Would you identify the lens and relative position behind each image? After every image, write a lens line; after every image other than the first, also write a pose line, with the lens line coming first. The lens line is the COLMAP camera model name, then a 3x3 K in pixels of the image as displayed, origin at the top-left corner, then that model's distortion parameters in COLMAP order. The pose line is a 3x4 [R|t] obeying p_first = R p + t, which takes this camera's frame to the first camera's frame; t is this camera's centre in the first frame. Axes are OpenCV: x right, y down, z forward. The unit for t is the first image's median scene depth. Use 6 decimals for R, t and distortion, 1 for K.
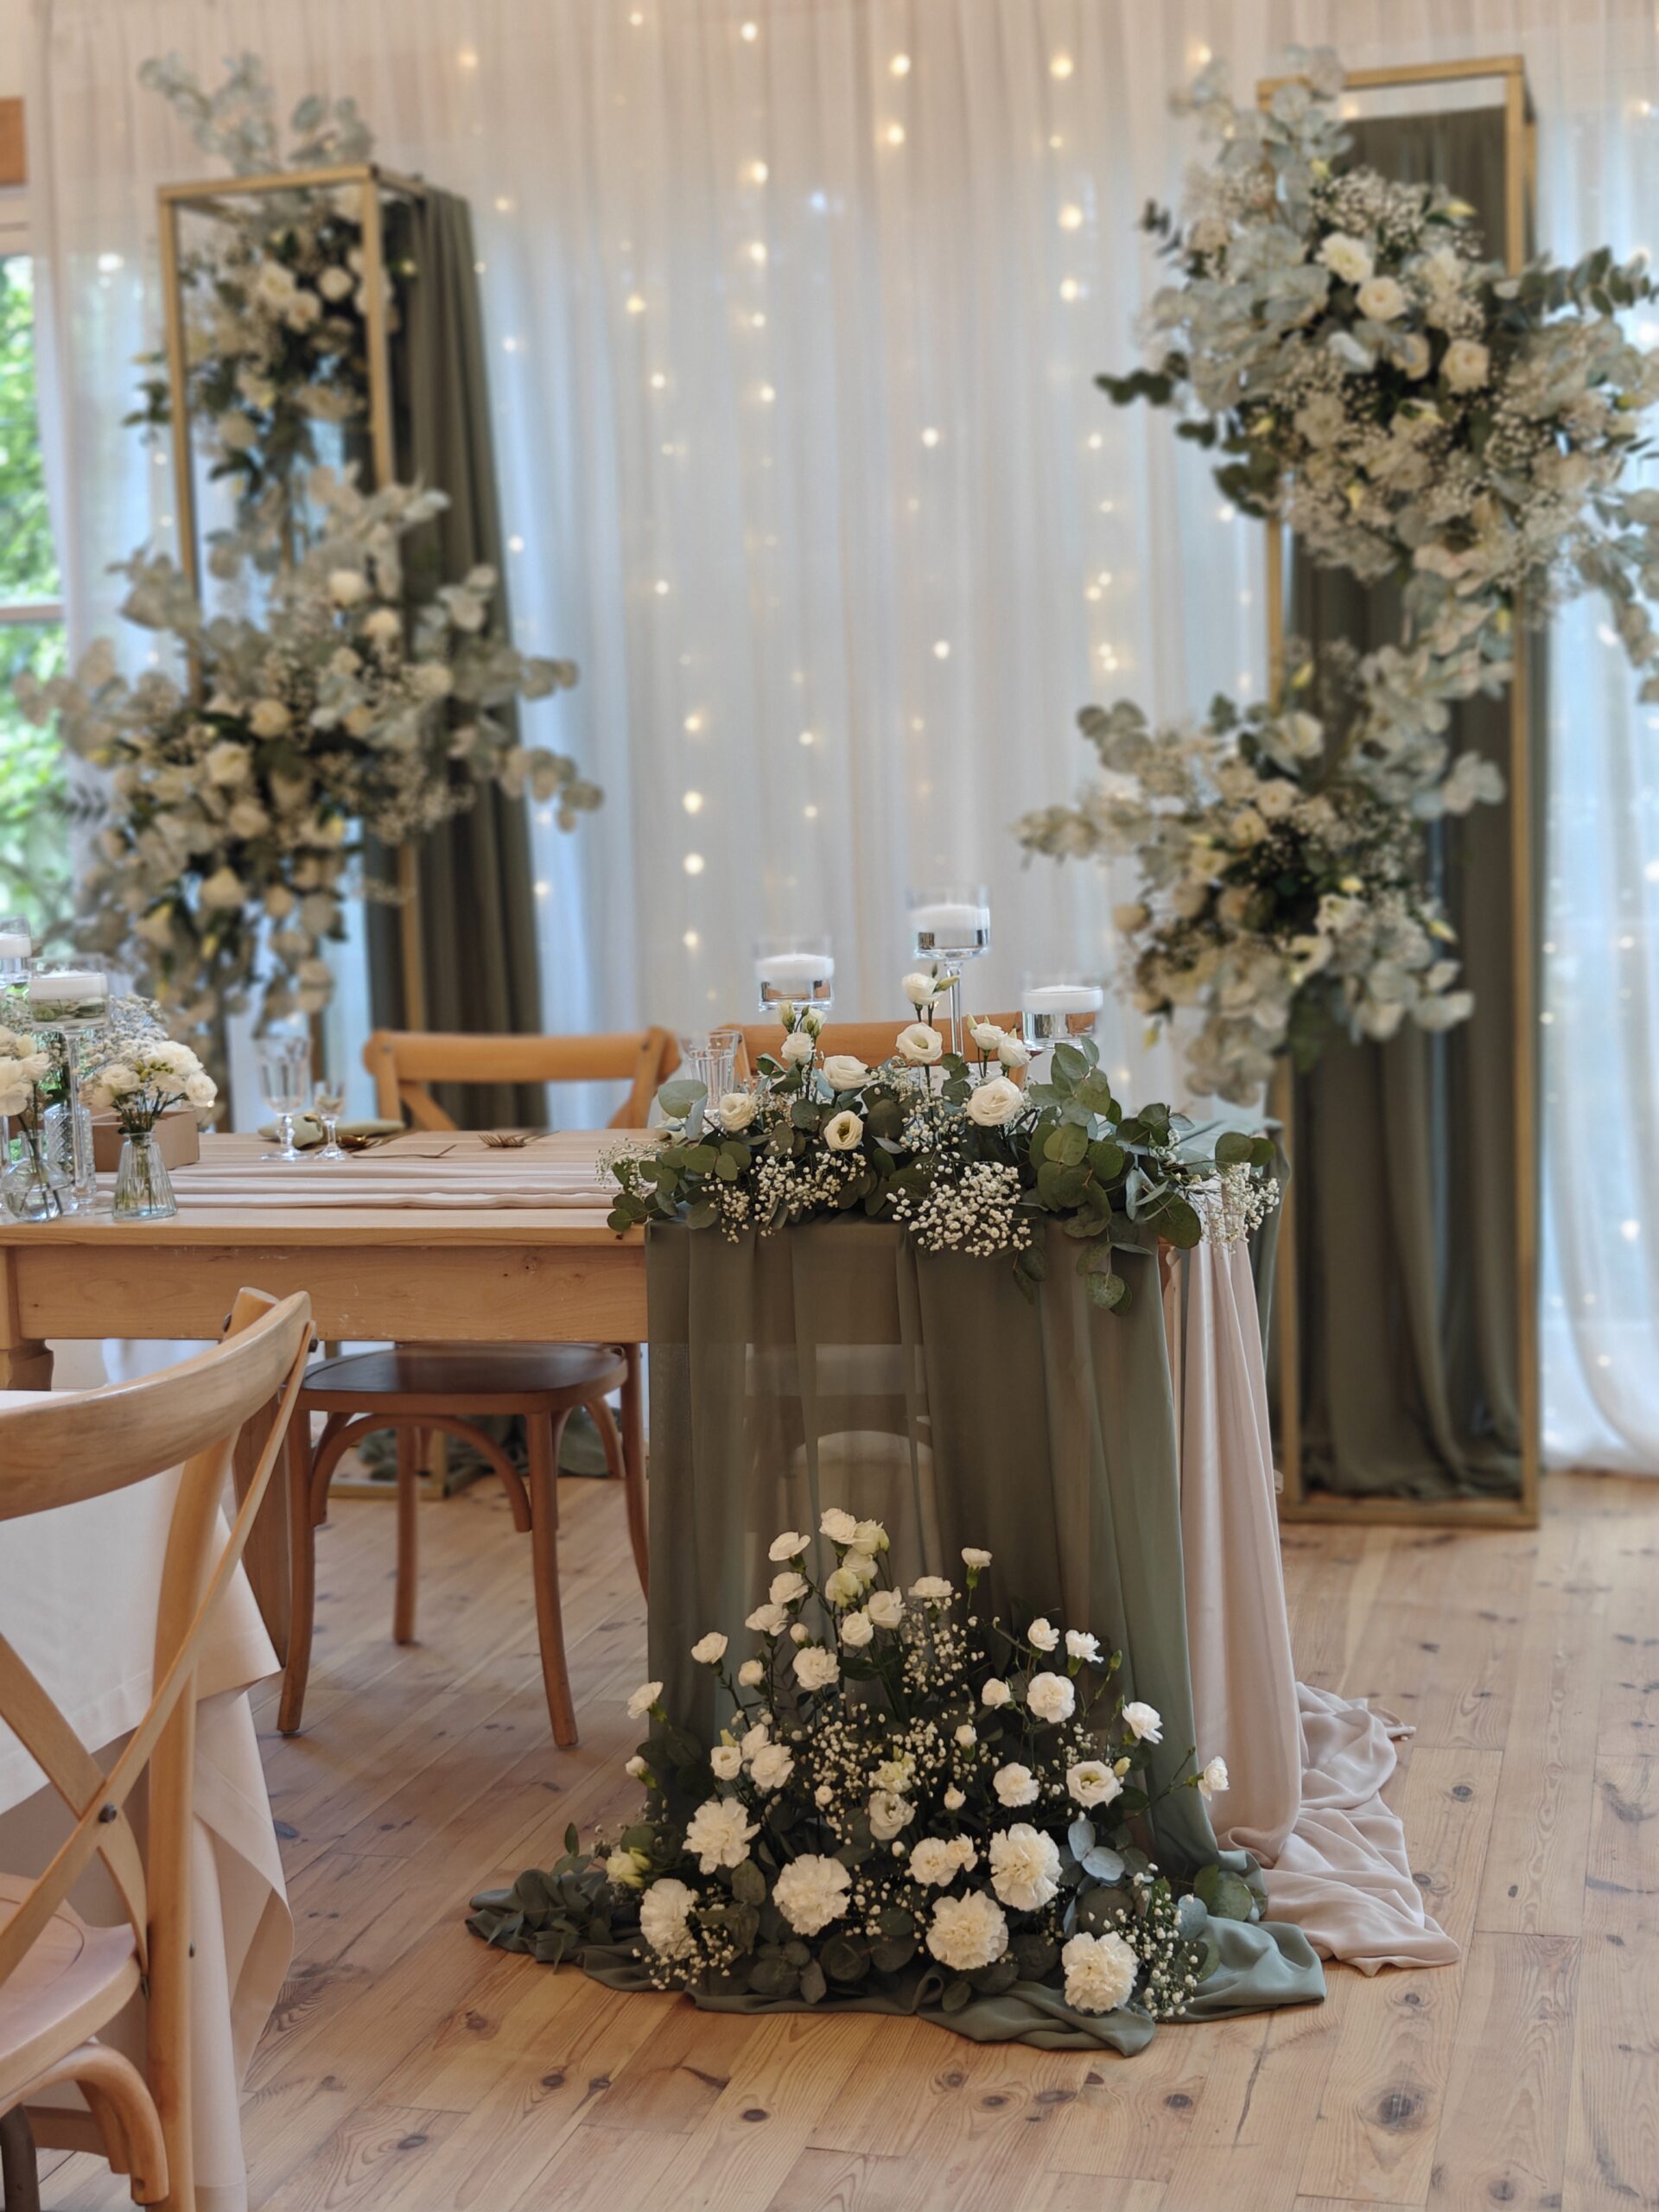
lens RADIAL K [[3075.5, 0, 829.5], [0, 3075.5, 1106.0], [0, 0, 1]] dist [0.096048, -0.006916]
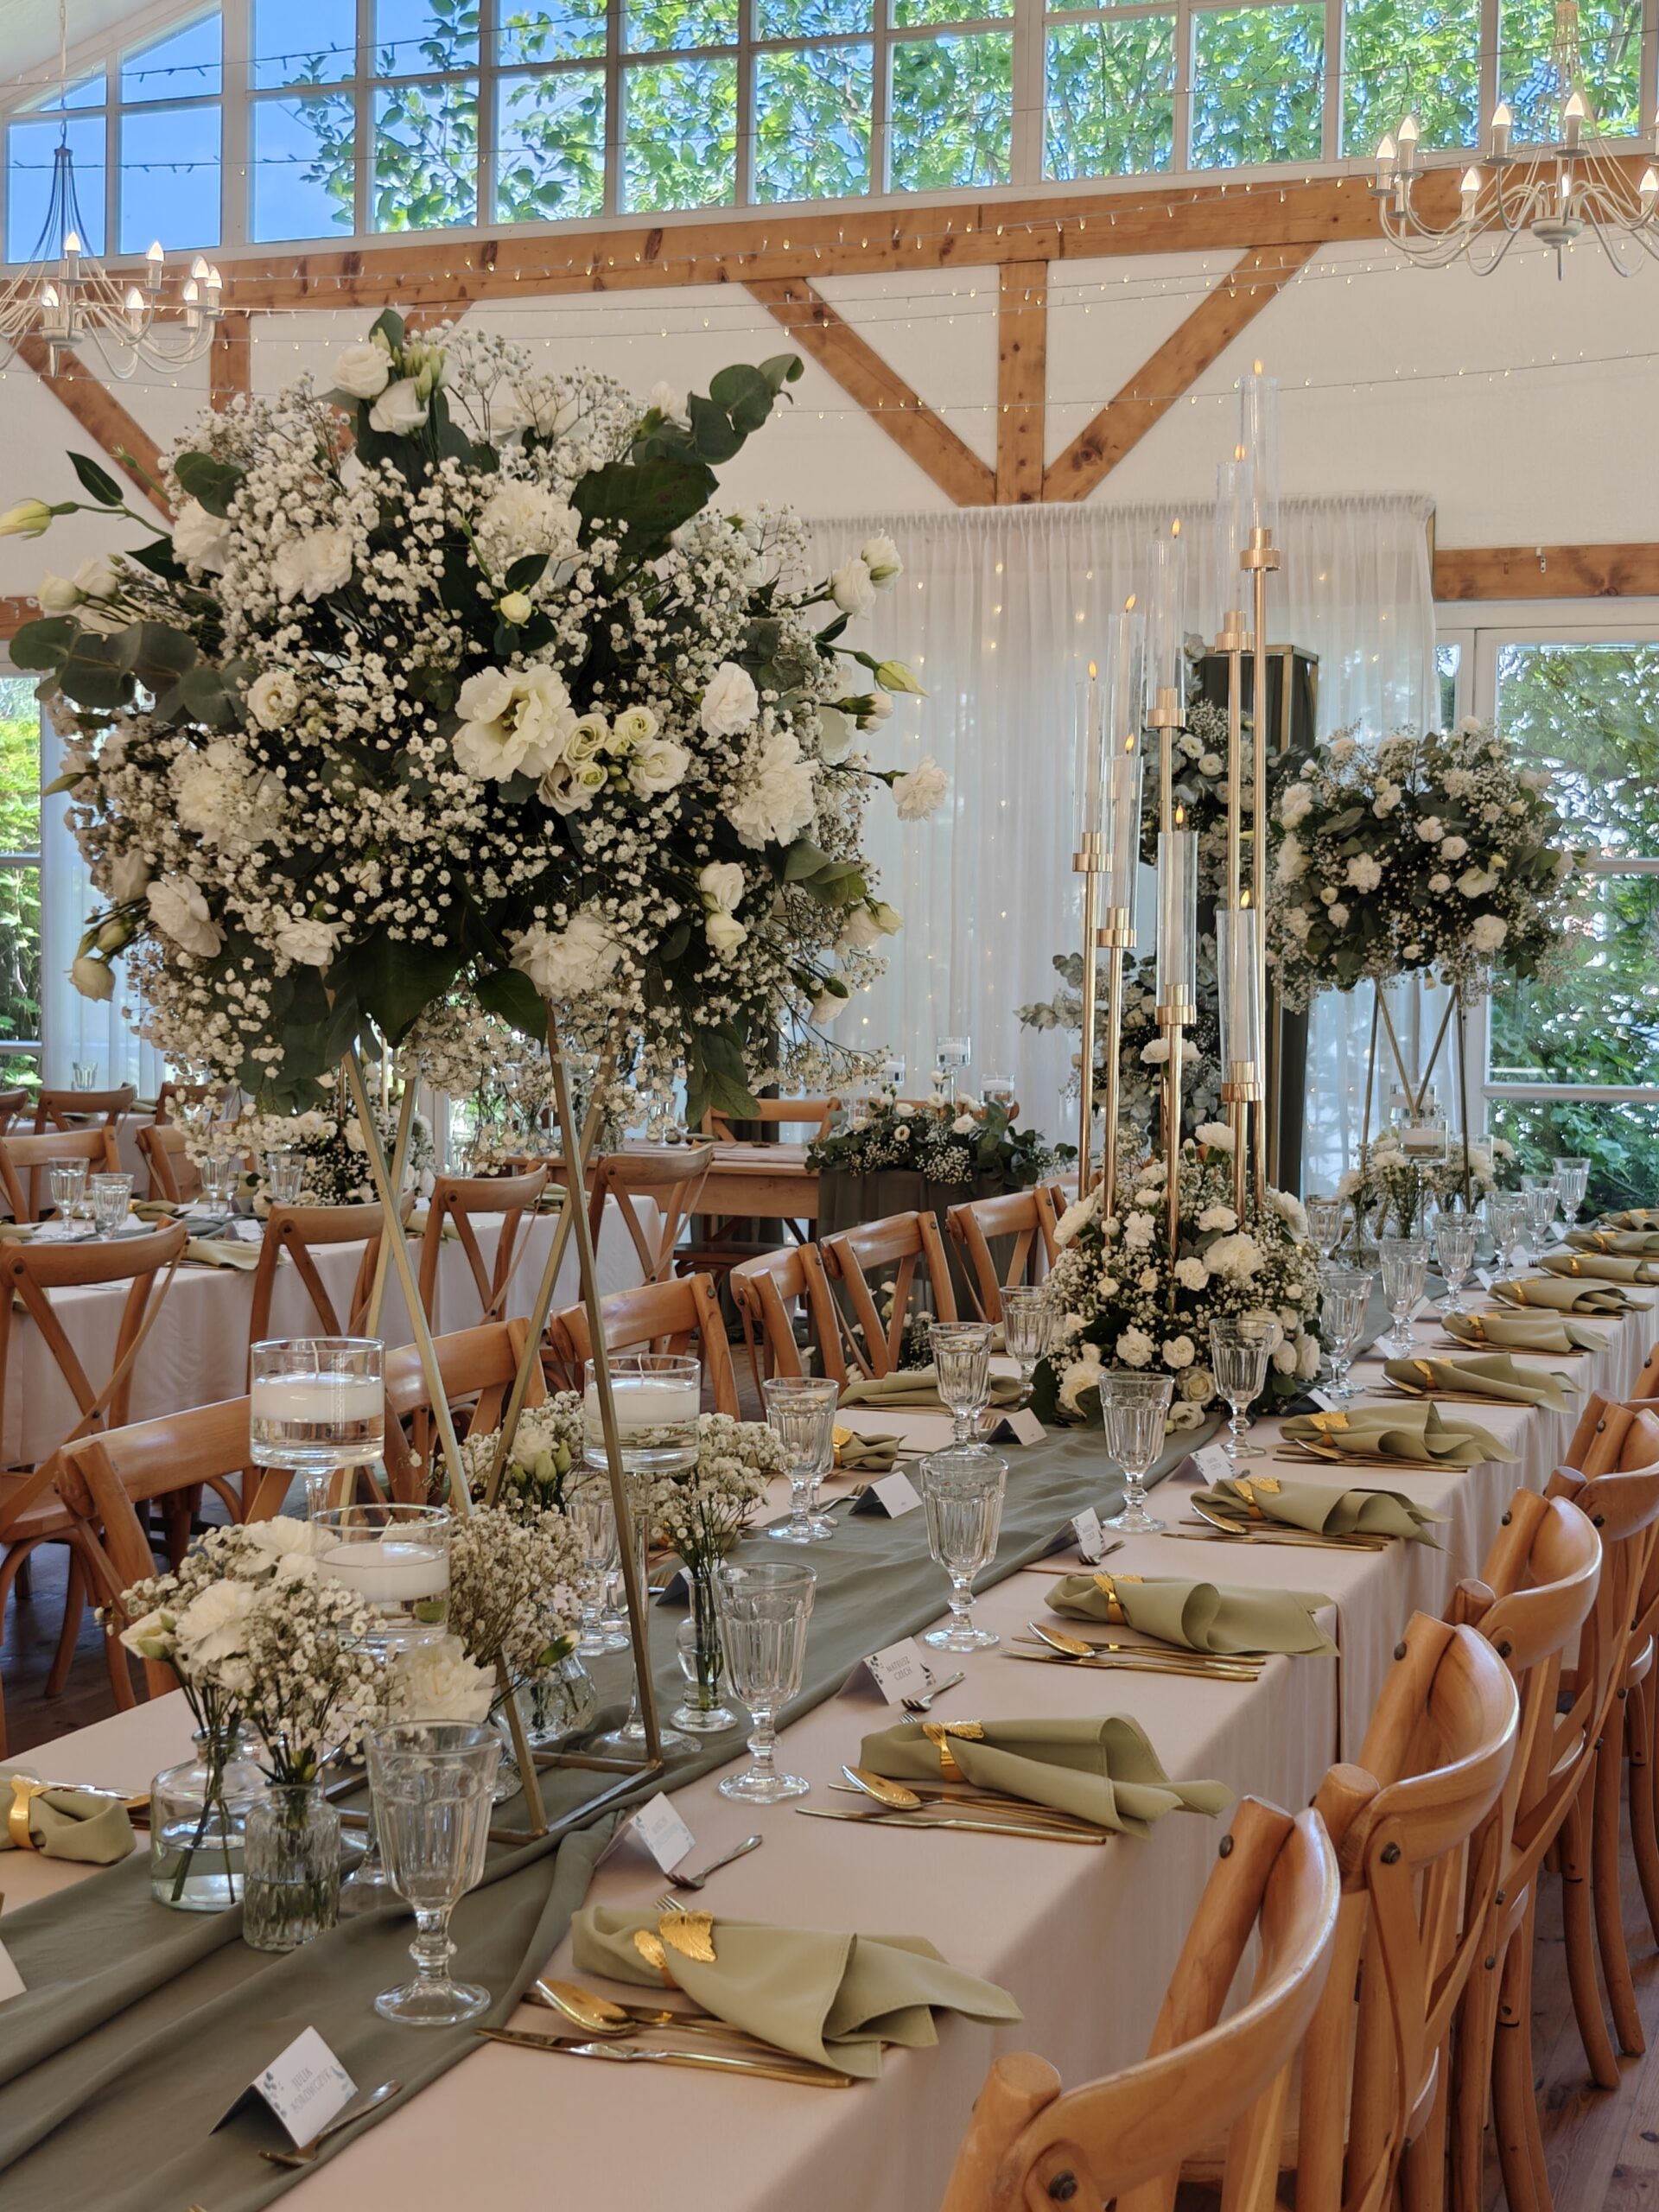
lens RADIAL K [[3075.5, 0, 829.5], [0, 3075.5, 1106.0], [0, 0, 1]] dist [0.096048, -0.006916]
pose [[0.995866, 0.051478, -0.074839, 0.126770], [-0.055278, 0.997237, -0.049623, 0.108874], [0.072078, 0.053554, 0.995960, -1.419435]]
